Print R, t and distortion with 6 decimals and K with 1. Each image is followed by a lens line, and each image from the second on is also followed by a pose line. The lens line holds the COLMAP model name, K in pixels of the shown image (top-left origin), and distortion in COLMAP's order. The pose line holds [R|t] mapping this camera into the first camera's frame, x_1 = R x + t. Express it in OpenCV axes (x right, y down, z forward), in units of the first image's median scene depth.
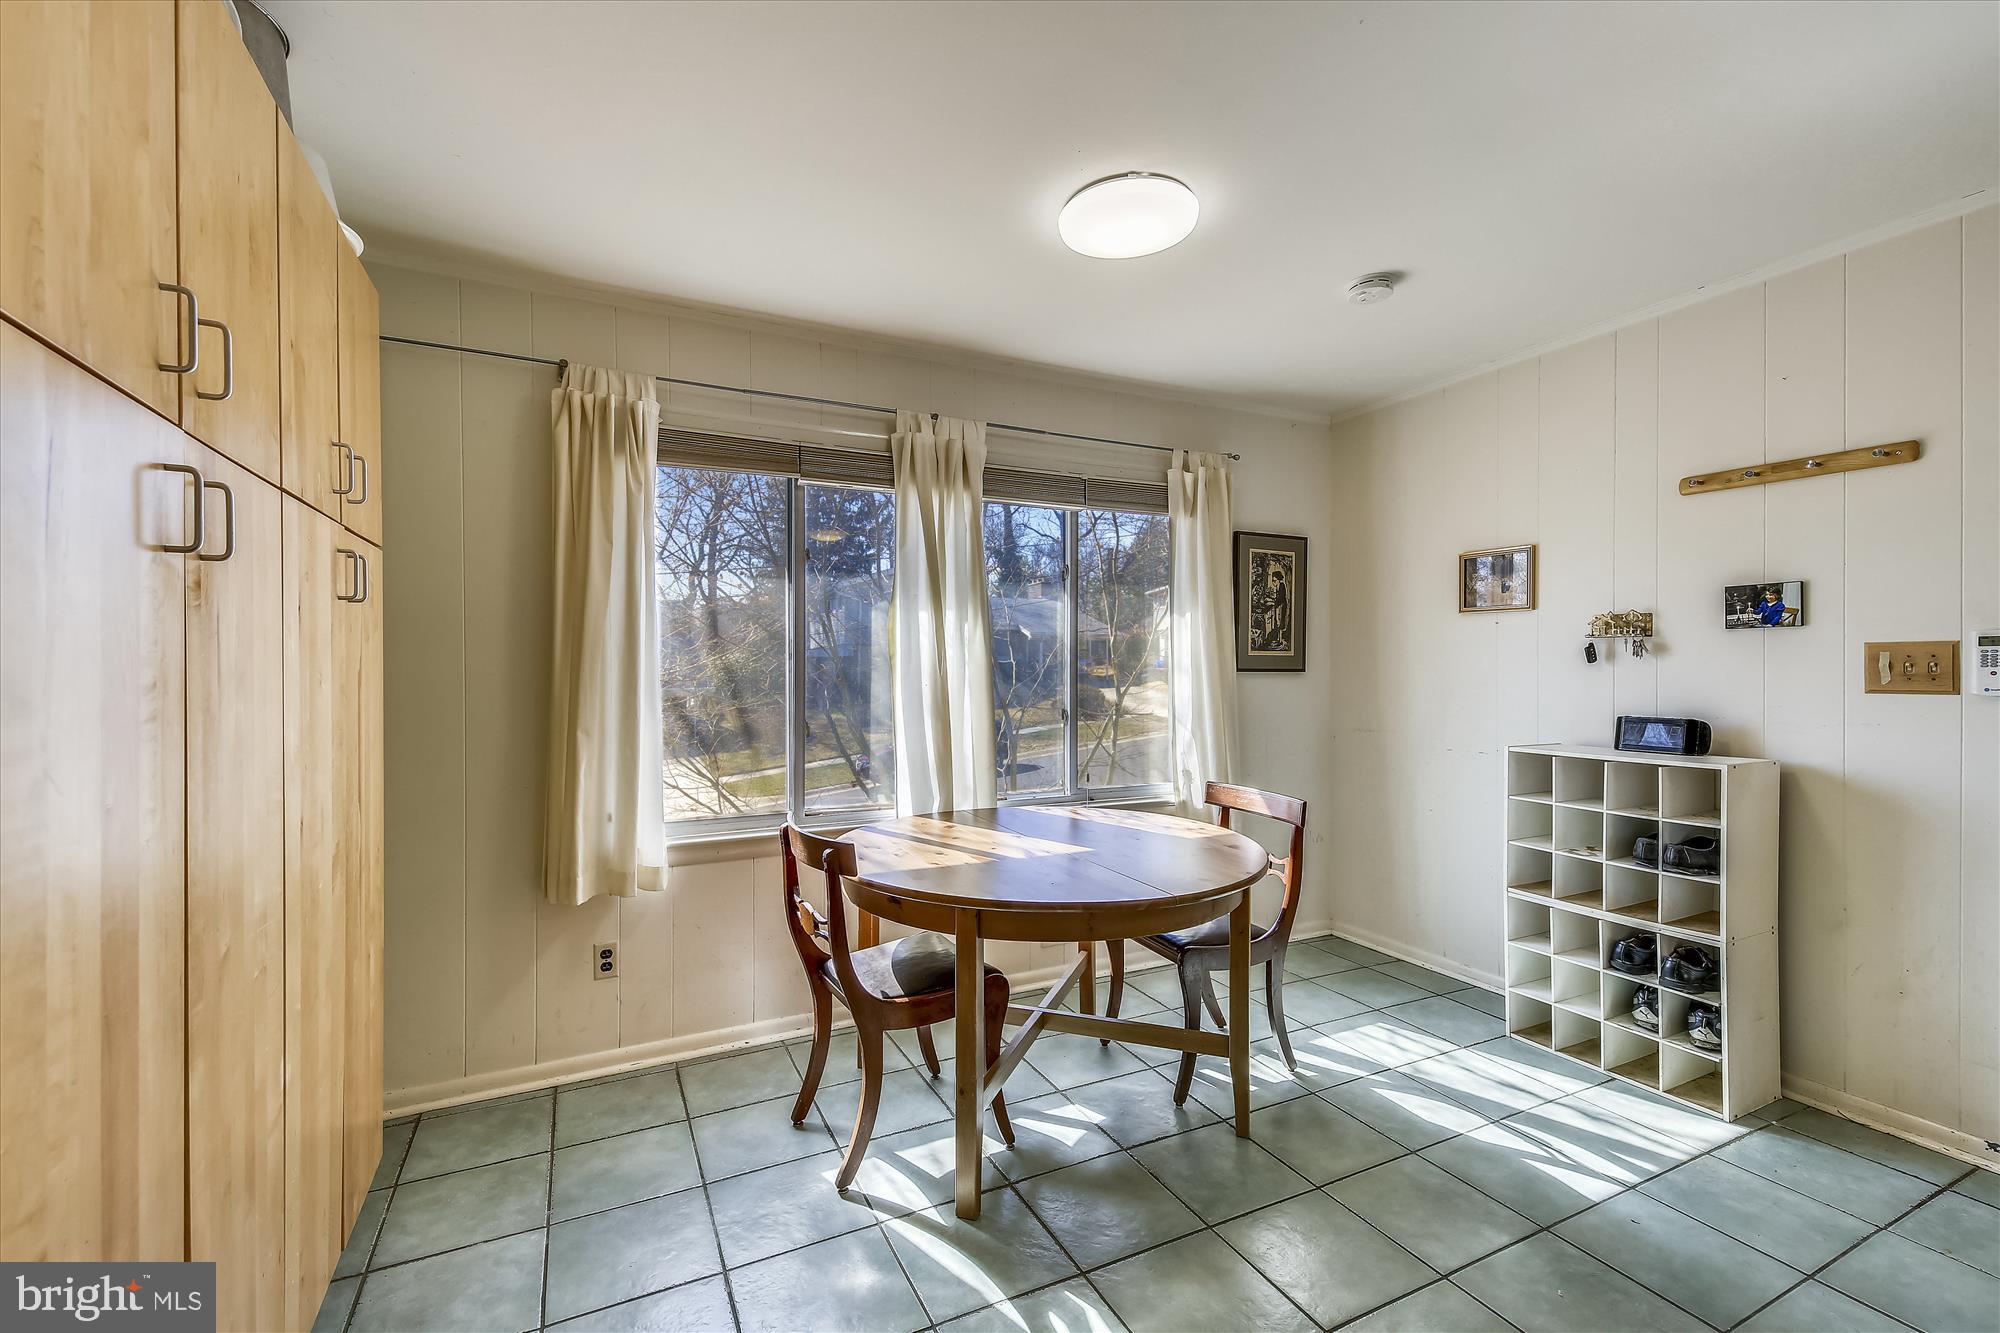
lens RADIAL K [[849.7, 0, 1011.8], [0, 849.7, 670.4], [0, 0, 1]] dist [0.027629, 0.000030]
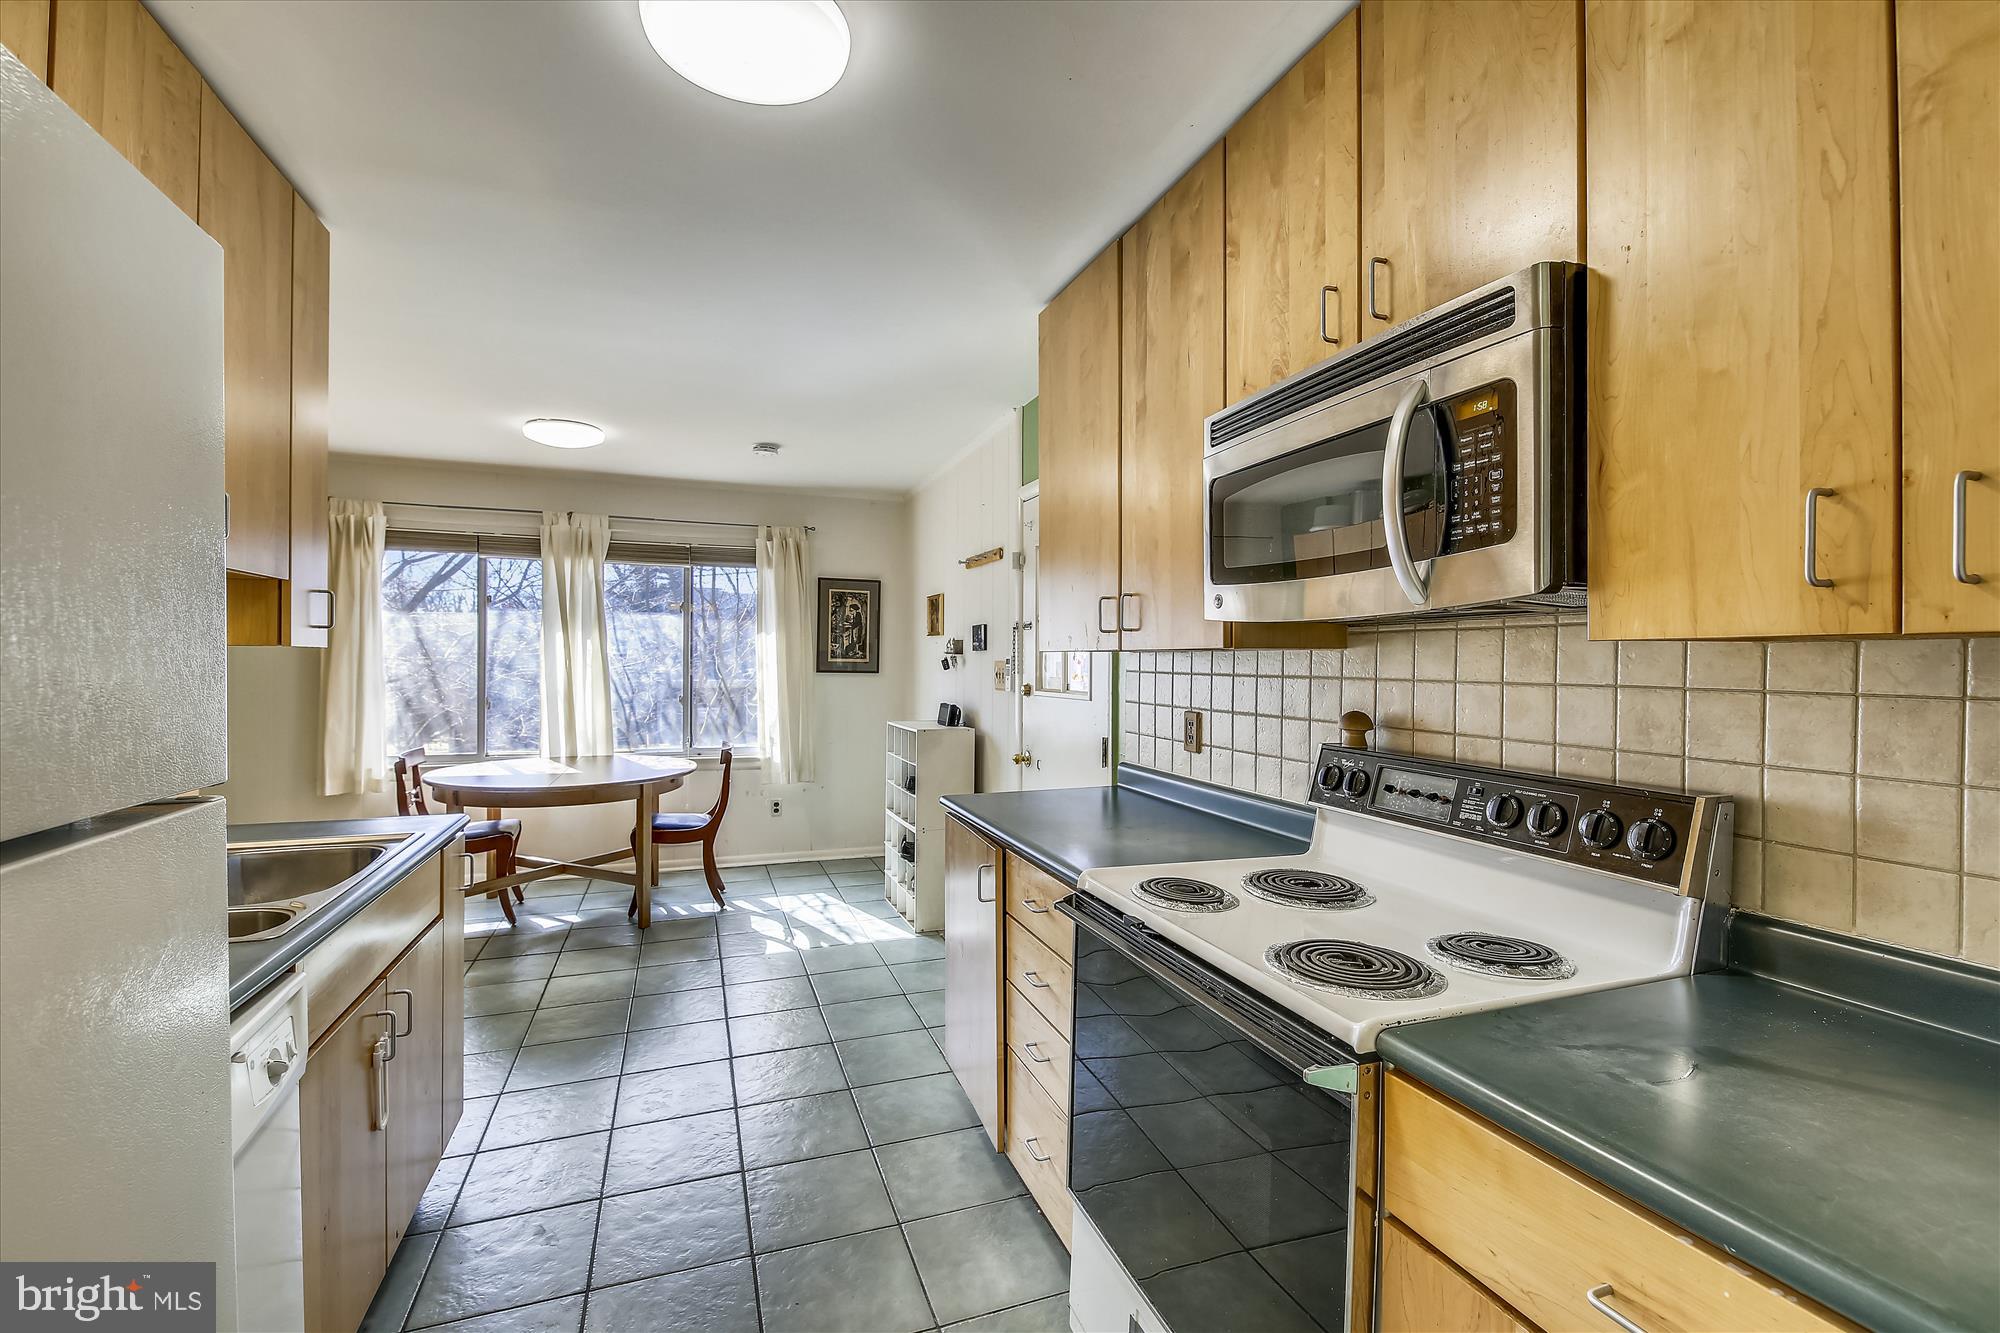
lens RADIAL K [[849.7, 0, 985.4], [0, 849.7, 660.3], [0, 0, 1]] dist [0.027629, 0.000030]
pose [[0.992671, 0.012393, -0.120213, 0.910306], [-0.013087, 0.999902, -0.004980, -0.019689], [0.120140, 0.006517, 0.992736, -0.541340]]
